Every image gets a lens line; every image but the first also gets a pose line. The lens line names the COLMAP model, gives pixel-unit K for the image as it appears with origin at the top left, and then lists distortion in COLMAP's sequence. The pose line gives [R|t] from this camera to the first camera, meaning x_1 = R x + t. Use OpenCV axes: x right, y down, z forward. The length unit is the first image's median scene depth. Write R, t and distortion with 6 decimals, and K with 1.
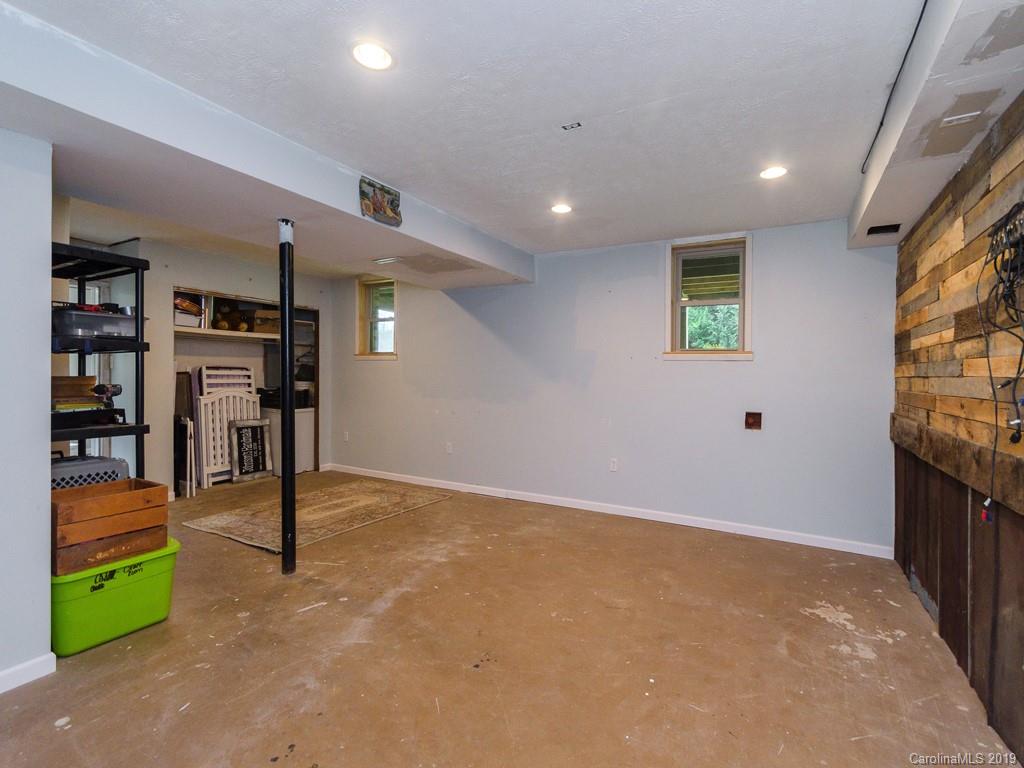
lens RADIAL K [[462.8, 0, 514.9], [0, 462.8, 384.2], [0, 0, 1]] dist [0.000158, 0.000430]
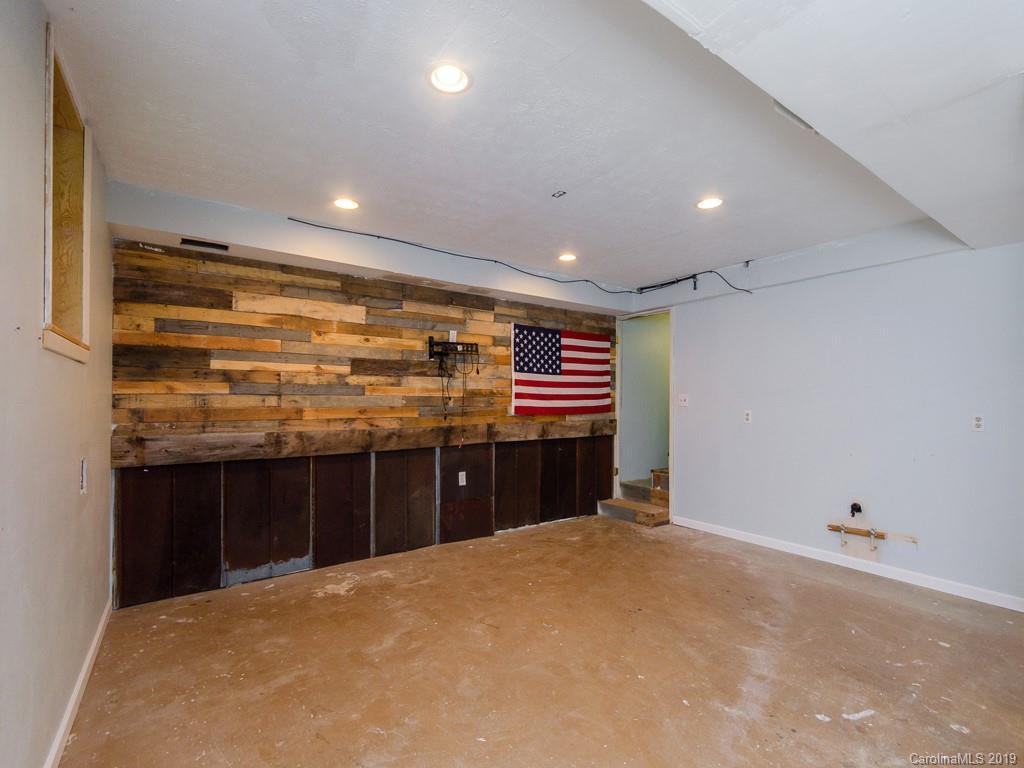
lens RADIAL K [[462.8, 0, 512.6], [0, 462.8, 390.2], [0, 0, 1]] dist [0.000158, 0.000430]
pose [[-0.912006, -0.003830, 0.410159, -0.247309], [-0.003849, 0.999992, 0.000778, -0.032140], [-0.410159, -0.000869, -0.912014, 1.989857]]
